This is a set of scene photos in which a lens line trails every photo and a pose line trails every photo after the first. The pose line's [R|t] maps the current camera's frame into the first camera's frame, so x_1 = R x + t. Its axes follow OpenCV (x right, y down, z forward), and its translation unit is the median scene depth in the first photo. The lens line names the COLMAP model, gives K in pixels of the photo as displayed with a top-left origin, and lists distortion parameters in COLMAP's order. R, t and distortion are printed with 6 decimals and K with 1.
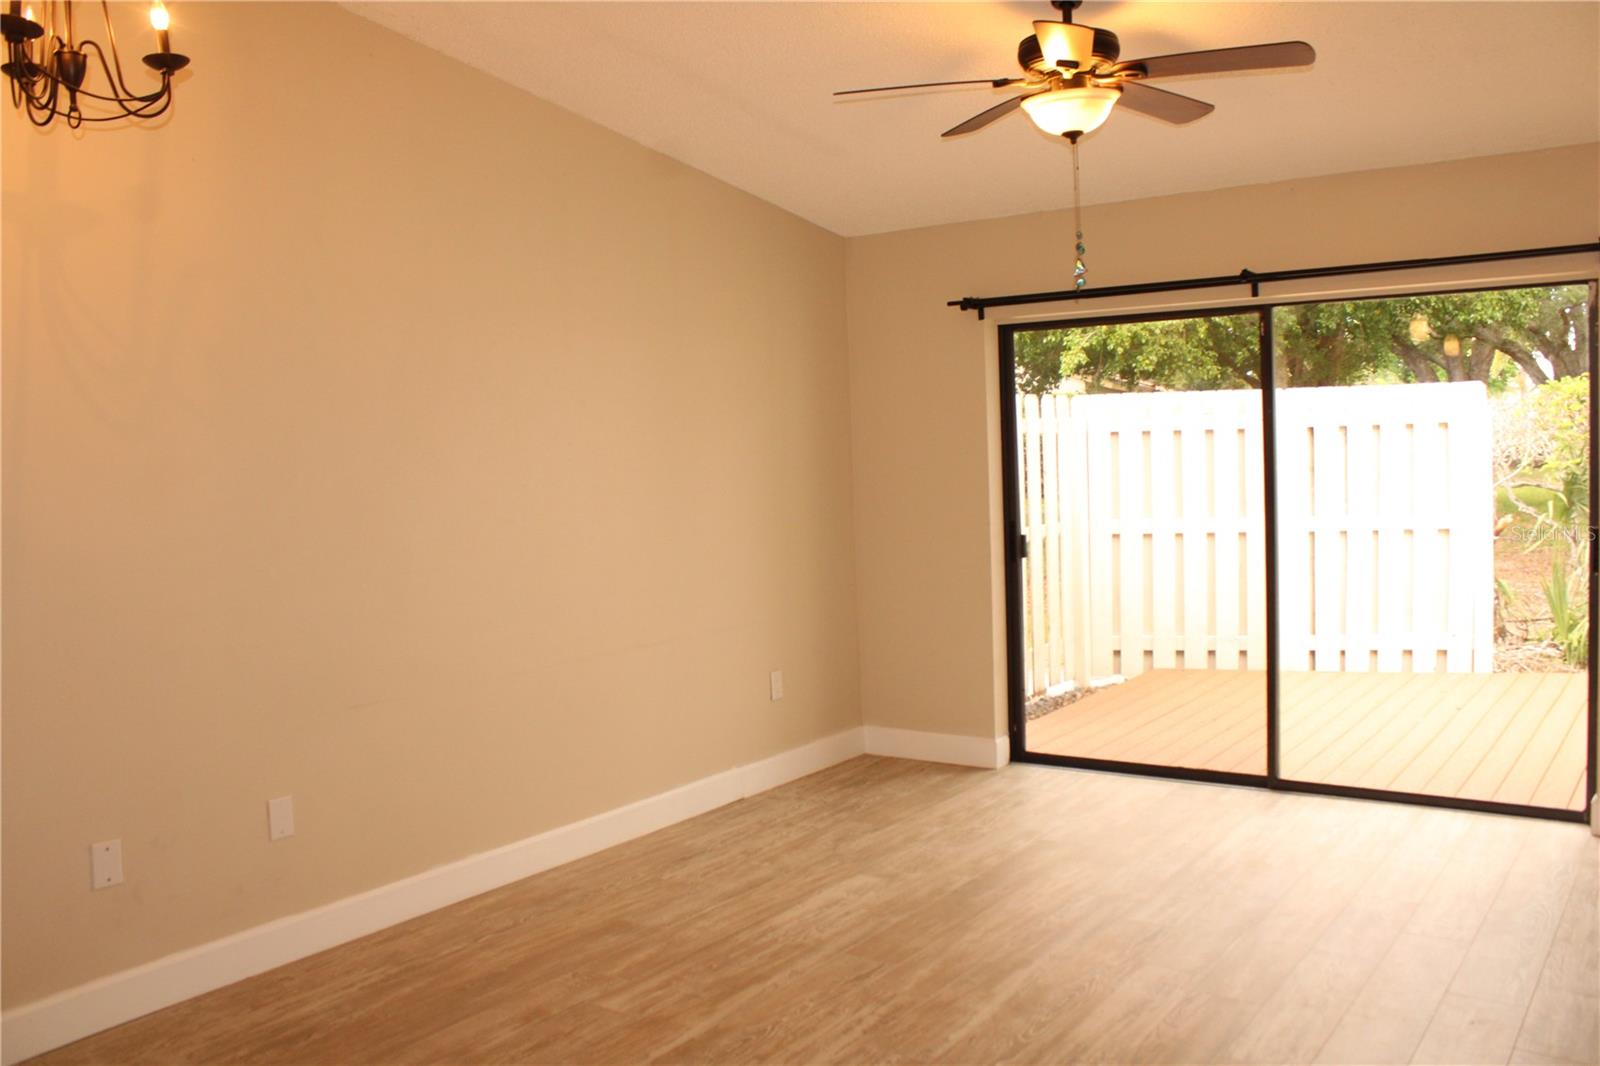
lens RADIAL K [[1326.8, 0, 823.3], [0, 1326.8, 533.3], [0, 0, 1]] dist [-0.188787, 0.161361]
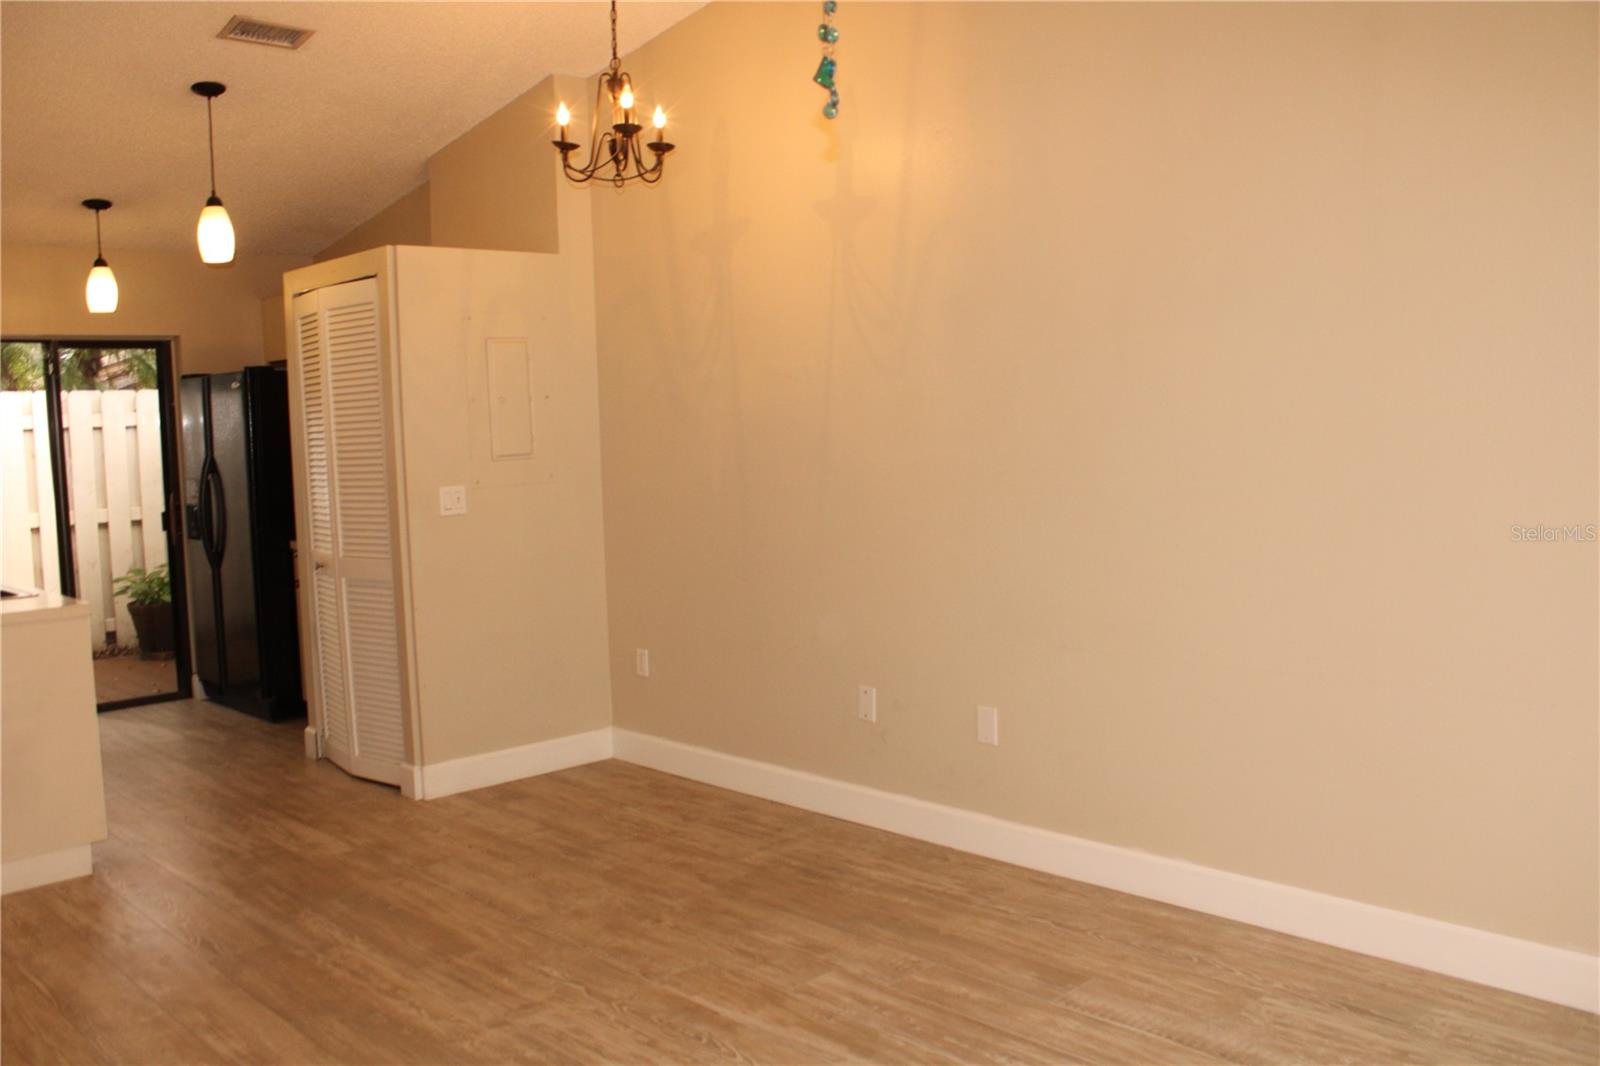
lens RADIAL K [[1326.8, 0, 823.3], [0, 1326.8, 533.3], [0, 0, 1]] dist [-0.188787, 0.161361]
pose [[-0.151888, 0.128640, -0.979991, 0.690172], [-0.040465, 0.989854, 0.136207, -0.088361], [0.987569, 0.060344, -0.145141, 1.040532]]
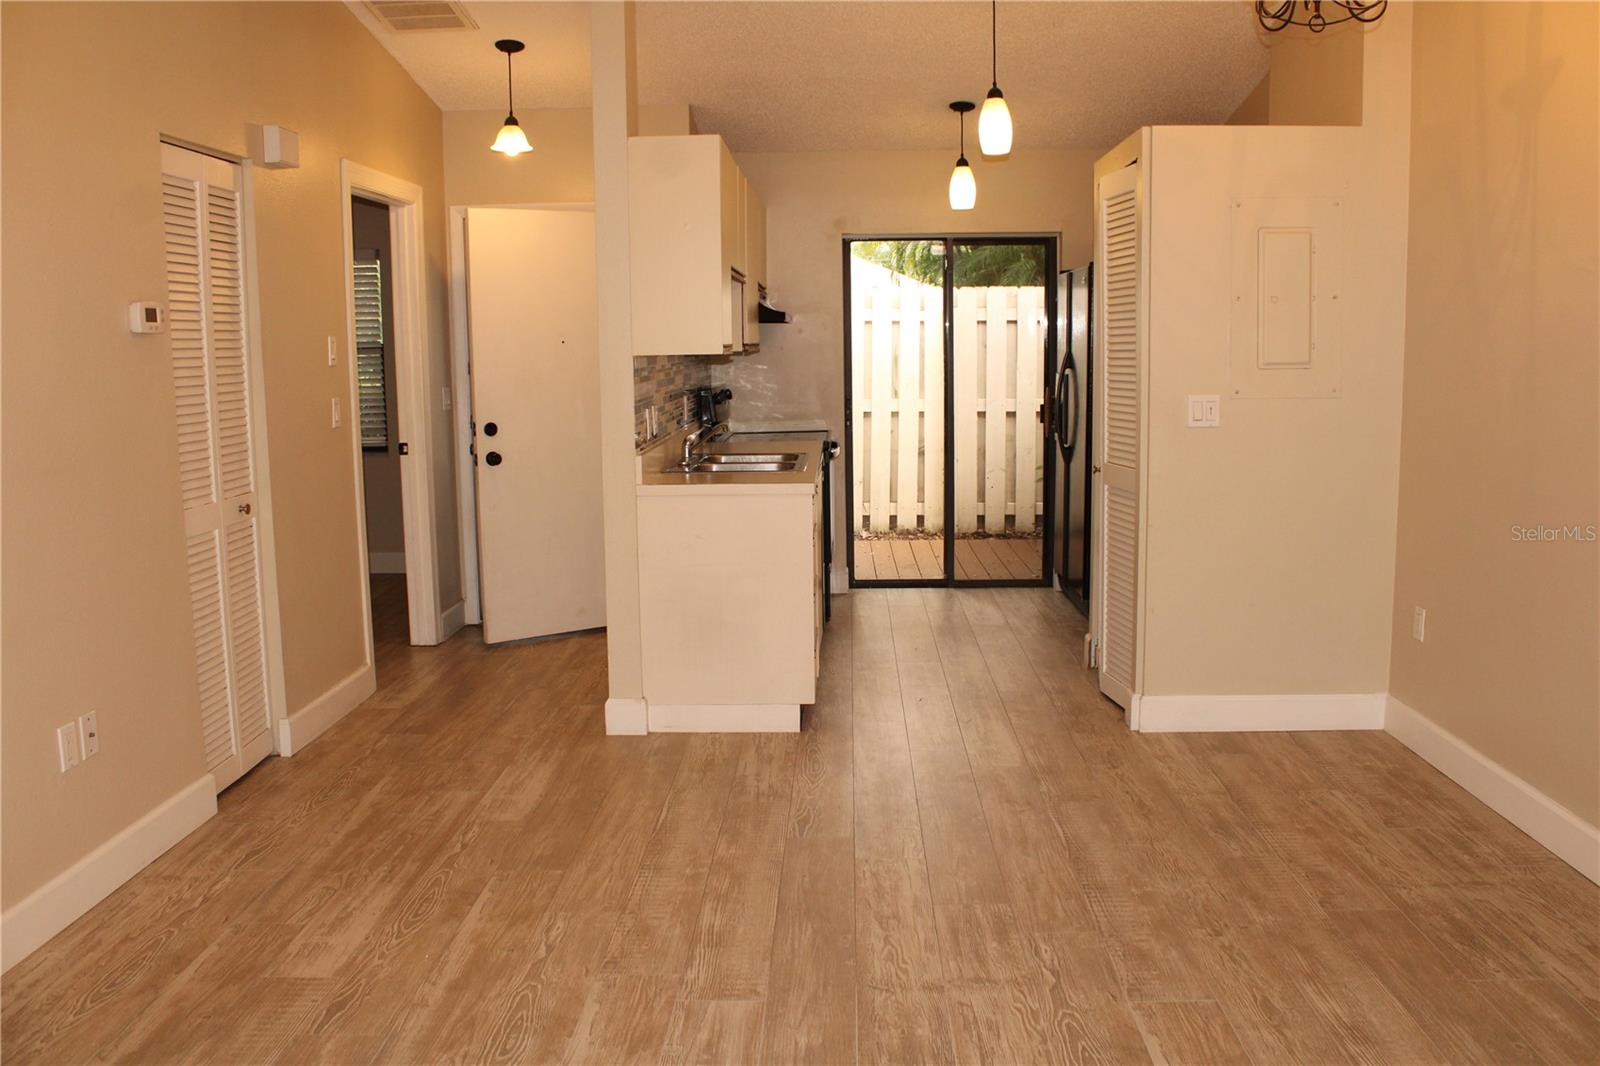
lens RADIAL K [[1326.8, 0, 823.3], [0, 1326.8, 533.3], [0, 0, 1]] dist [-0.188787, 0.161361]
pose [[-0.823000, 0.127509, -0.553546, 0.387514], [-0.000303, 0.974382, 0.224900, -0.082881], [0.568042, 0.185260, -0.801877, 1.256177]]
